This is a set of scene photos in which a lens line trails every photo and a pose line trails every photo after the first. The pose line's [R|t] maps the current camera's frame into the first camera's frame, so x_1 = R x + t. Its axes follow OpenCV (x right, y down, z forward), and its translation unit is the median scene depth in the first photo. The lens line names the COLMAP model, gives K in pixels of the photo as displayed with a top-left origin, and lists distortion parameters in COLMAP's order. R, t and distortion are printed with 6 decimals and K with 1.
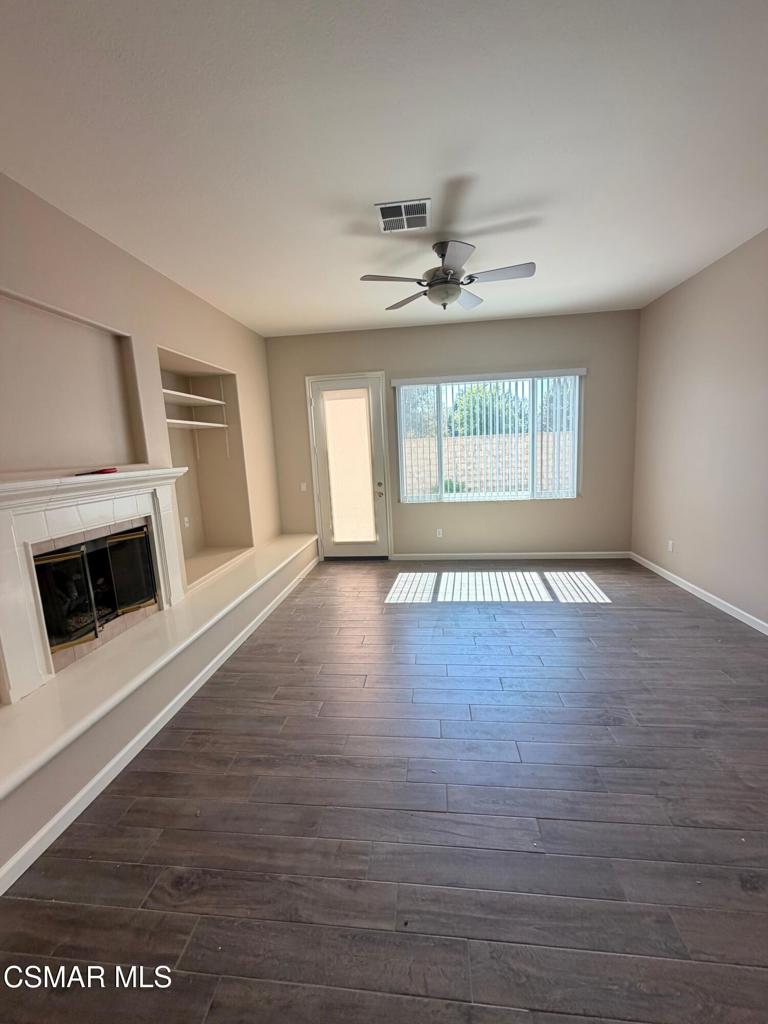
lens RADIAL K [[408.5, 0, 381.9], [0, 408.5, 510.2], [0, 0, 1]] dist [-0.000178, -0.000826]
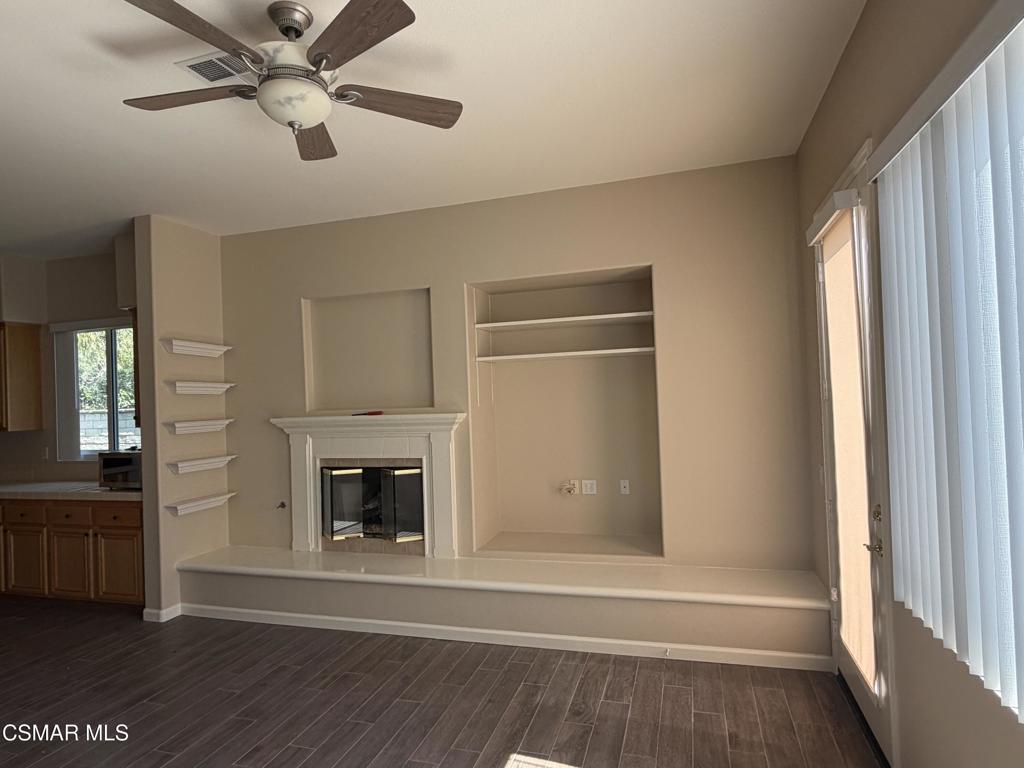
lens RADIAL K [[591.0, 0, 510.0], [0, 591.0, 384.6], [0, 0, 1]] dist [0.000107, 0.000436]
pose [[-0.187562, 0.042685, -0.981325, 0.901922], [-0.100557, 0.992972, 0.062411, -0.309116], [0.977092, 0.110385, -0.181952, 1.601506]]
